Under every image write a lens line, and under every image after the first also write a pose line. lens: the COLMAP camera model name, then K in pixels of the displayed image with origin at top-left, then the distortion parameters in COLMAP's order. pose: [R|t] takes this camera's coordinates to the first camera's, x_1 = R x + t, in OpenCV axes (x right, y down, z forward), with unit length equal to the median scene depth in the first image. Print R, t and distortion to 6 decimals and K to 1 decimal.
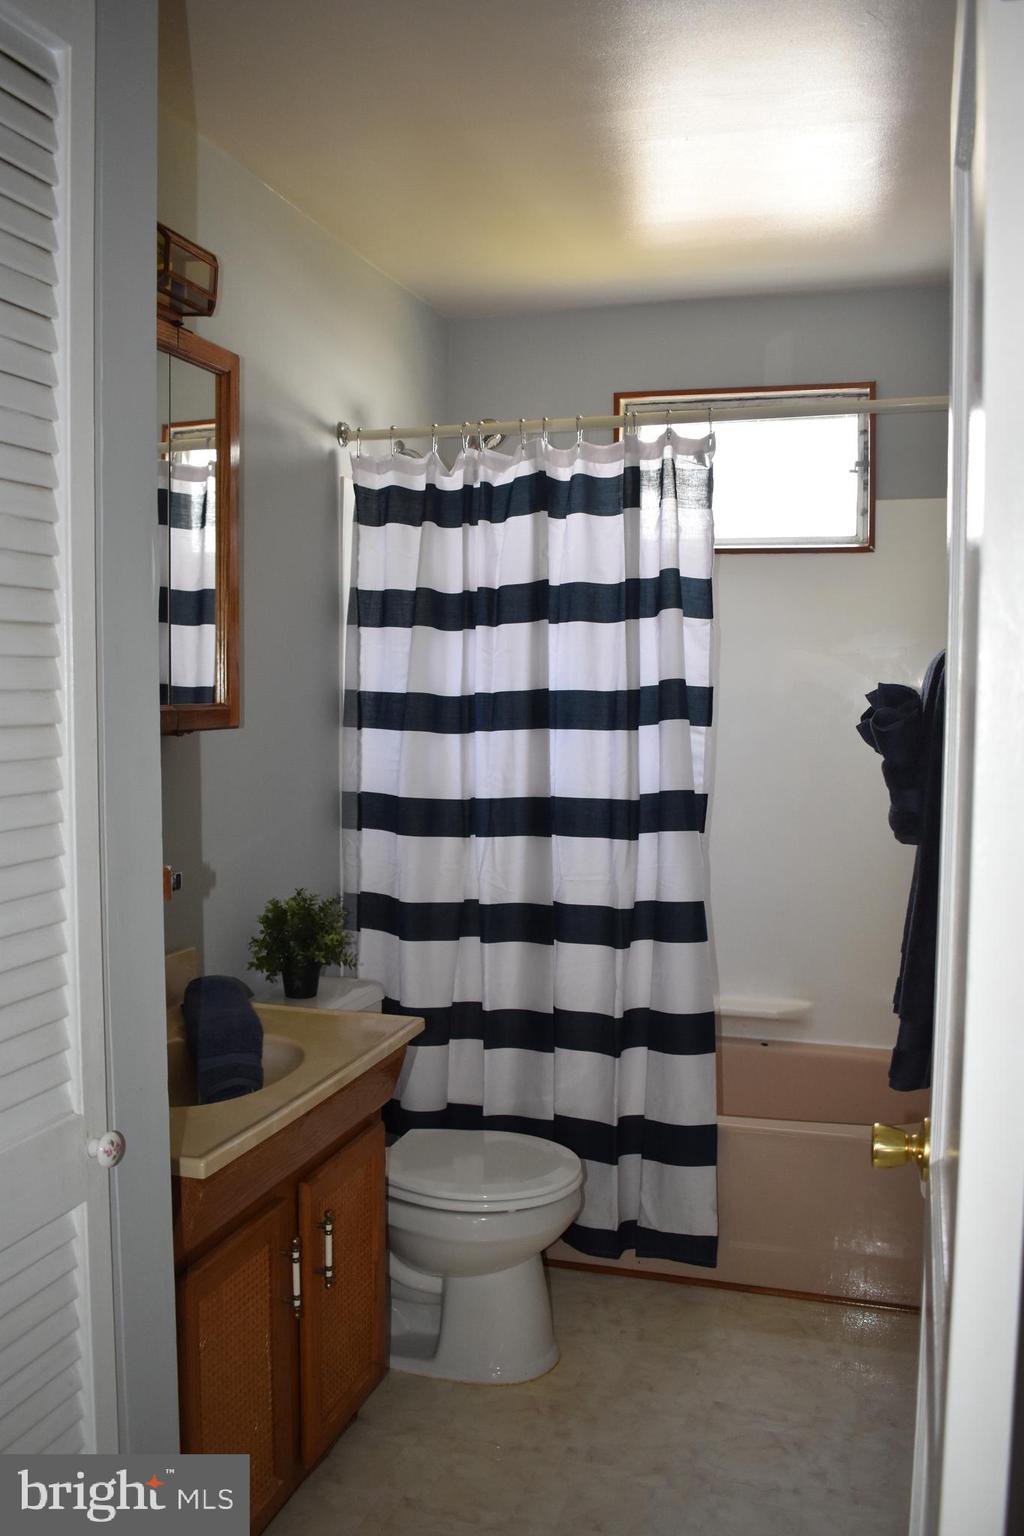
lens RADIAL K [[1320.7, 0, 512.0], [0, 1320.7, 768.0], [0, 0, 1]] dist [-0.076631, 0.001046]
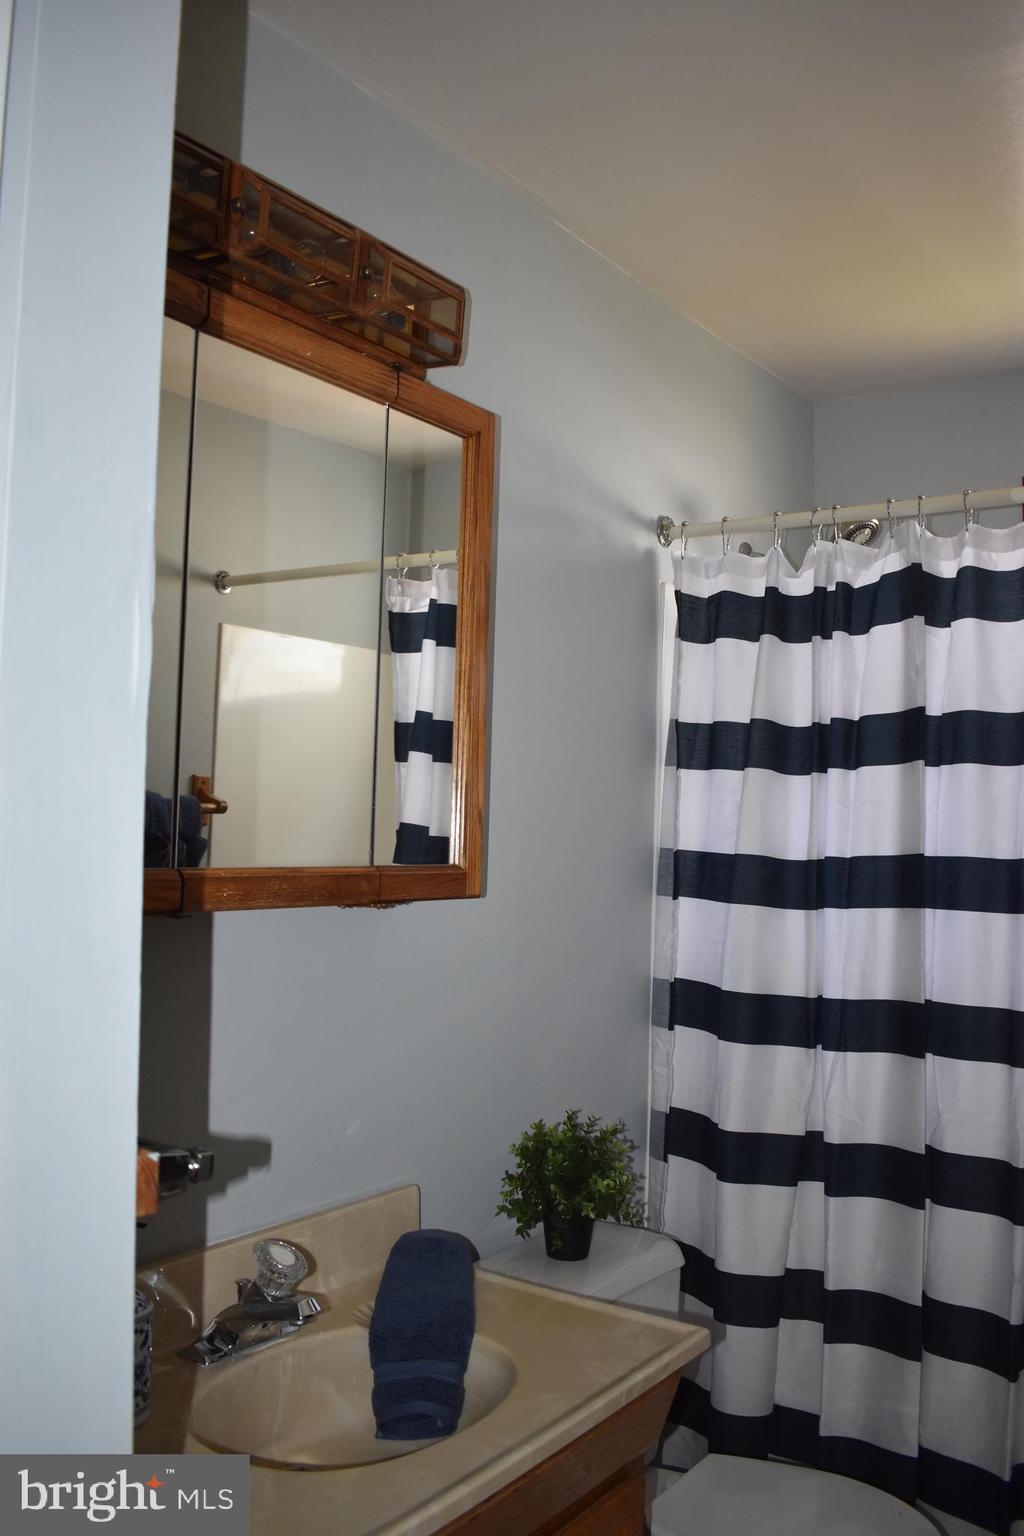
lens RADIAL K [[1320.7, 0, 512.0], [0, 1320.7, 768.0], [0, 0, 1]] dist [-0.076631, 0.001046]
pose [[0.951934, 0.007755, -0.306206, 0.031482], [-0.042284, 0.993435, -0.106293, -0.019811], [0.303372, 0.114132, 0.946012, 0.227012]]
